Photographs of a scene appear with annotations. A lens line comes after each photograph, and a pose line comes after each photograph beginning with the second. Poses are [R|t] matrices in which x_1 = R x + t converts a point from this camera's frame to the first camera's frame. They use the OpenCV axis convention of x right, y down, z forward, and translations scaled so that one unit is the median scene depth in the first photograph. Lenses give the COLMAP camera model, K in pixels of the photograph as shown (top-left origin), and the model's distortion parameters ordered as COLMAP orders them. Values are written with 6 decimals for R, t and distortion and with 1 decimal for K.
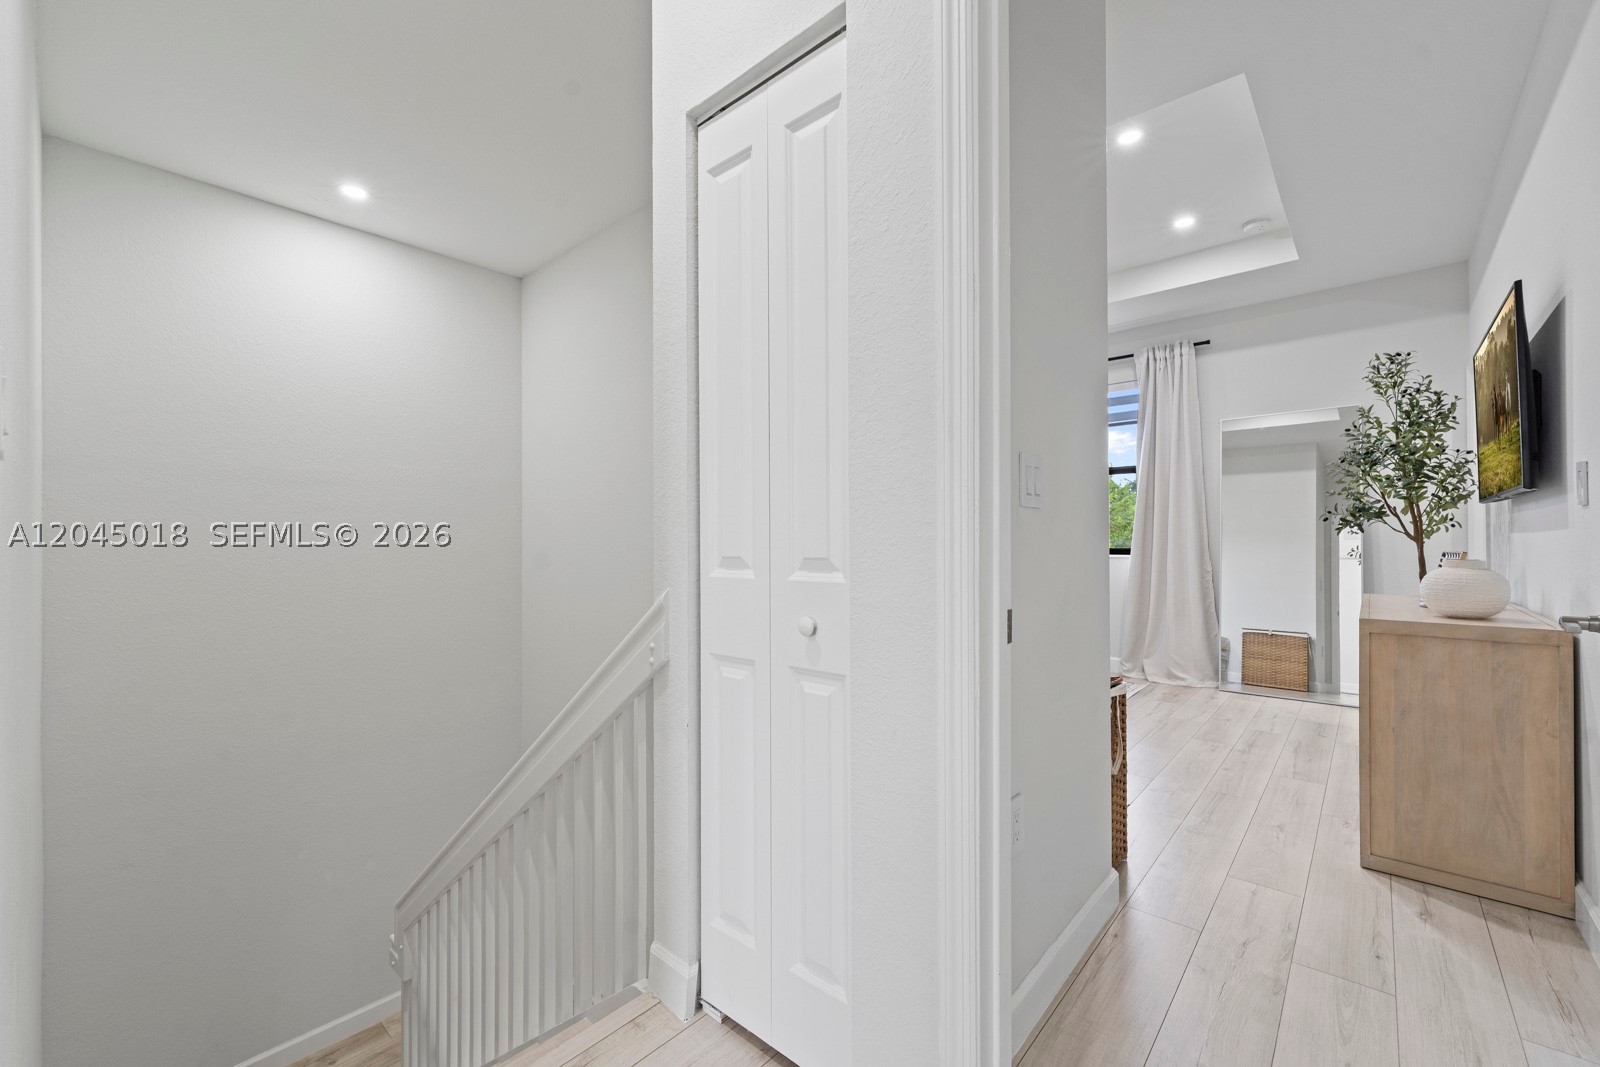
lens RADIAL K [[651.3, 0, 795.9], [0, 651.3, 539.8], [0, 0, 1]] dist [0.000142, -0.000639]
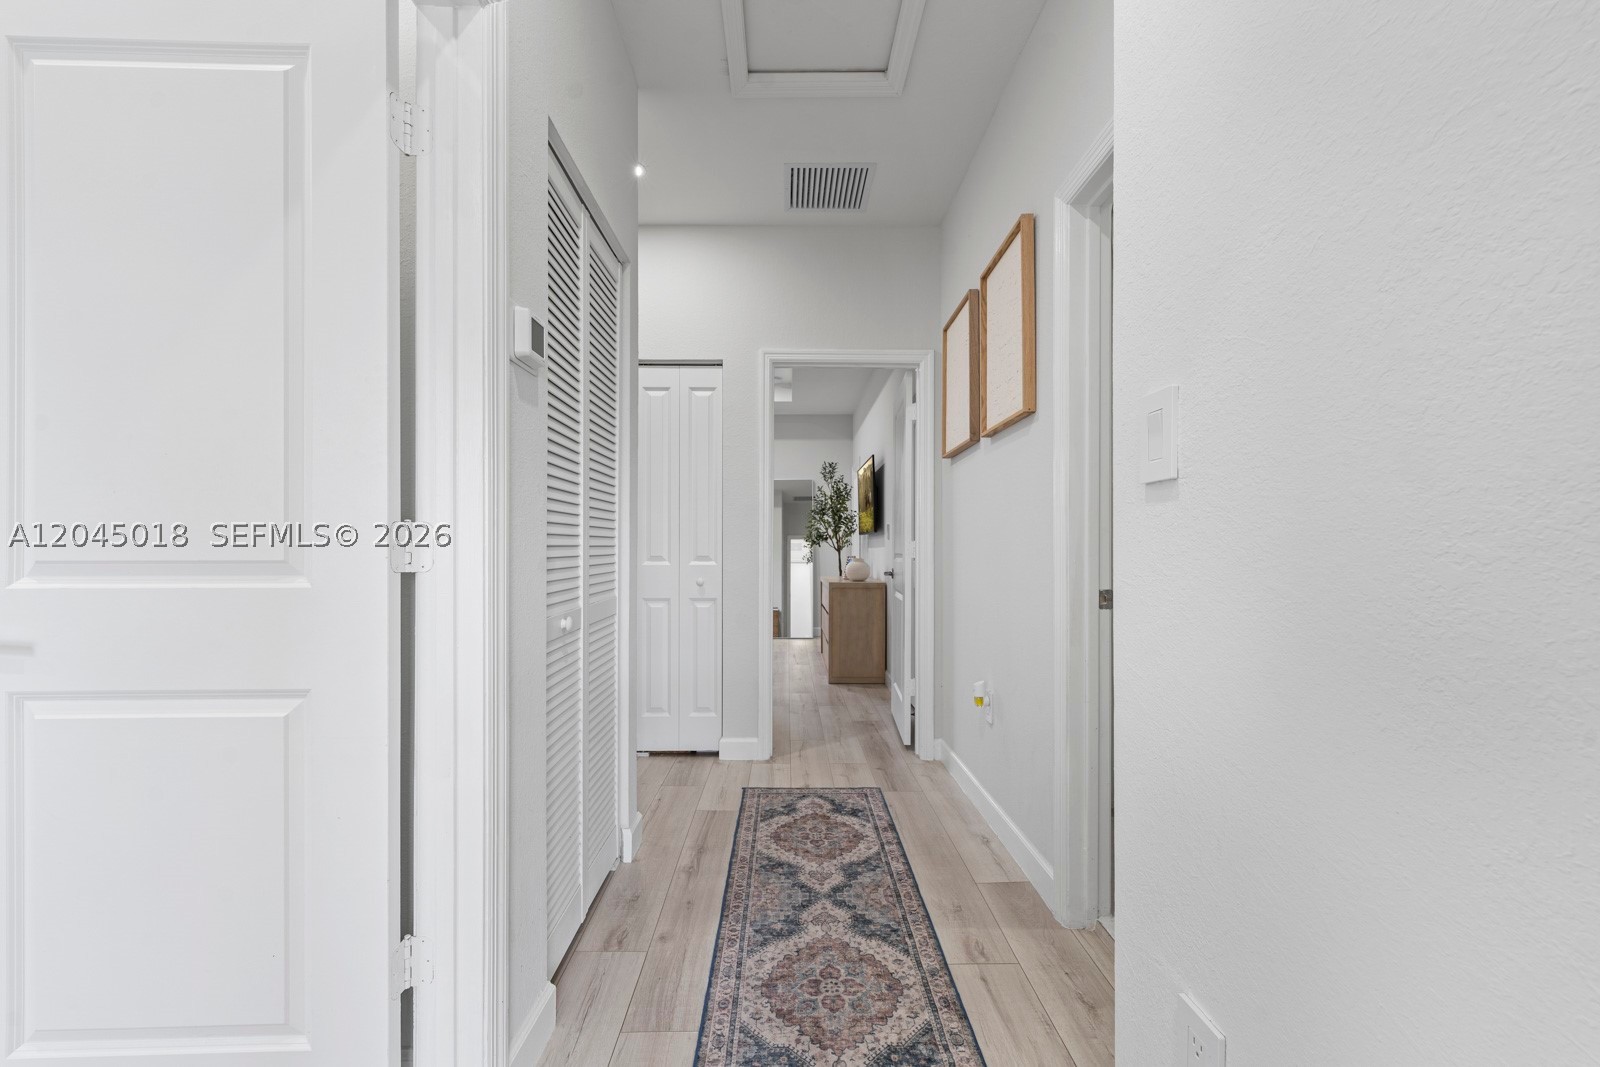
lens RADIAL K [[651.3, 0, 804.9], [0, 651.3, 545.4], [0, 0, 1]] dist [0.000142, -0.000639]
pose [[0.729061, 0.011358, 0.684354, -0.609801], [-0.007591, 0.999935, -0.008508, 0.001522], [-0.684407, 0.001008, 0.729100, -0.503937]]
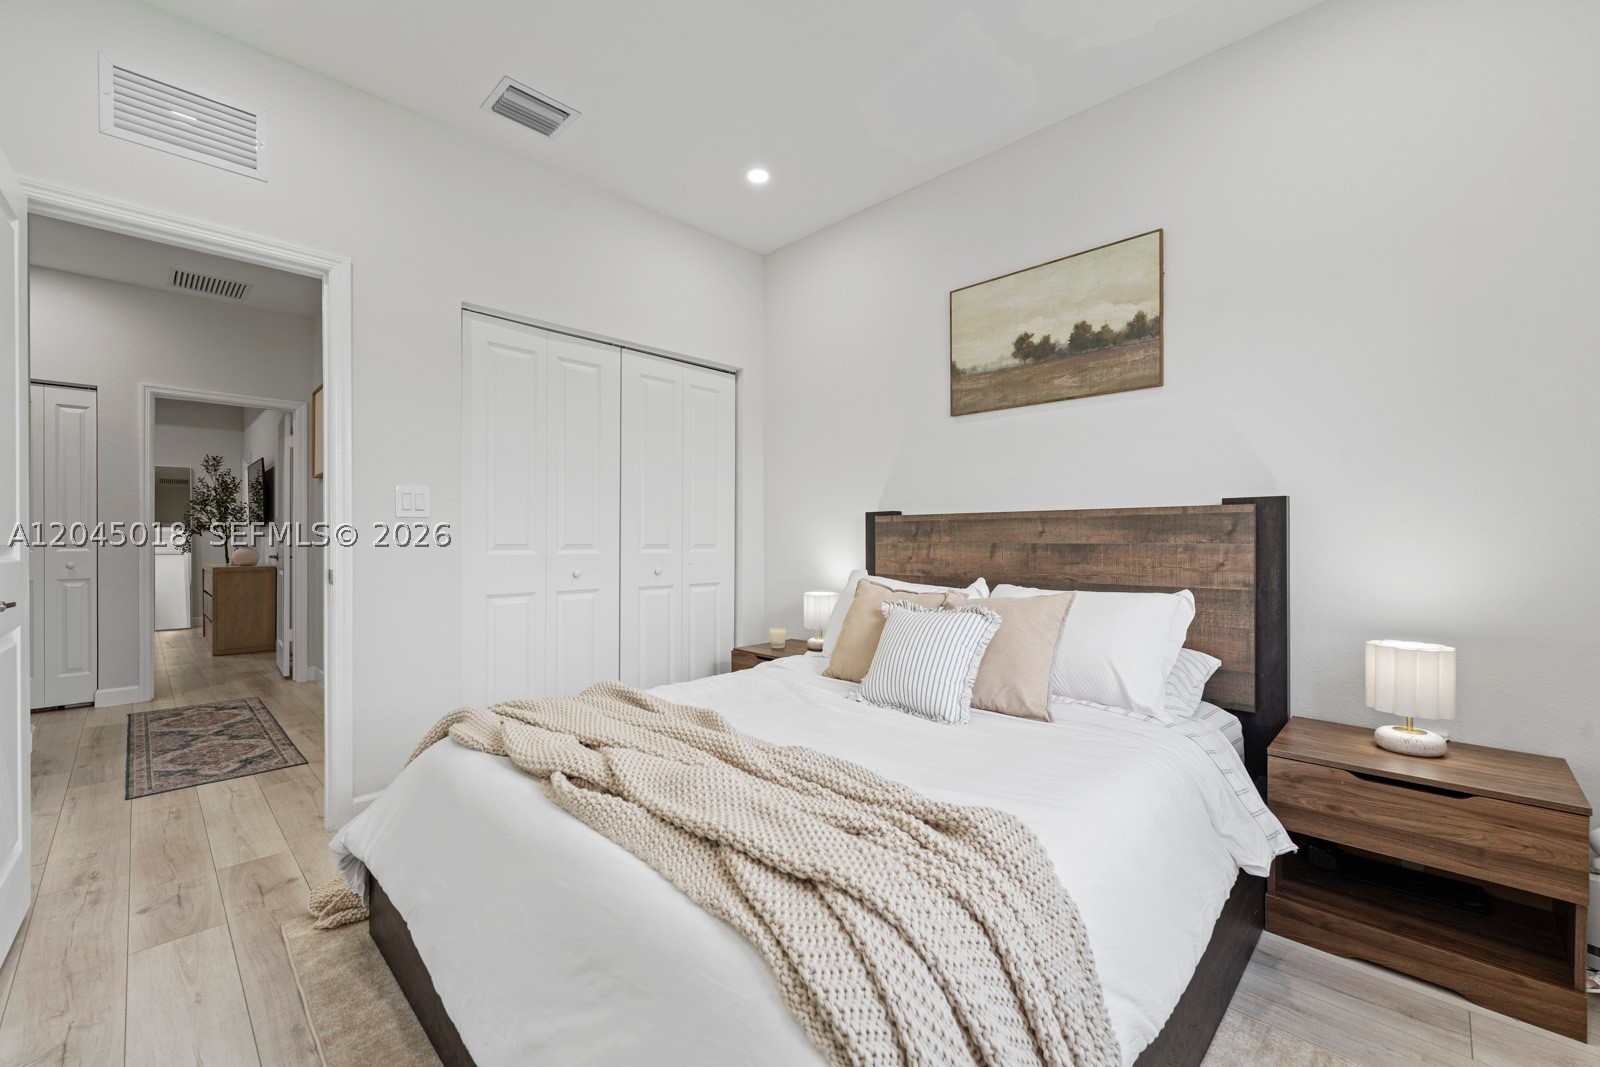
lens RADIAL K [[651.3, 0, 793.2], [0, 651.3, 537.9], [0, 0, 1]] dist [0.000142, -0.000639]
pose [[0.053065, 0.004881, 0.998579, -1.237522], [-0.001218, 0.999988, -0.004823, 0.003021], [-0.998590, -0.000960, 0.053071, -1.129952]]
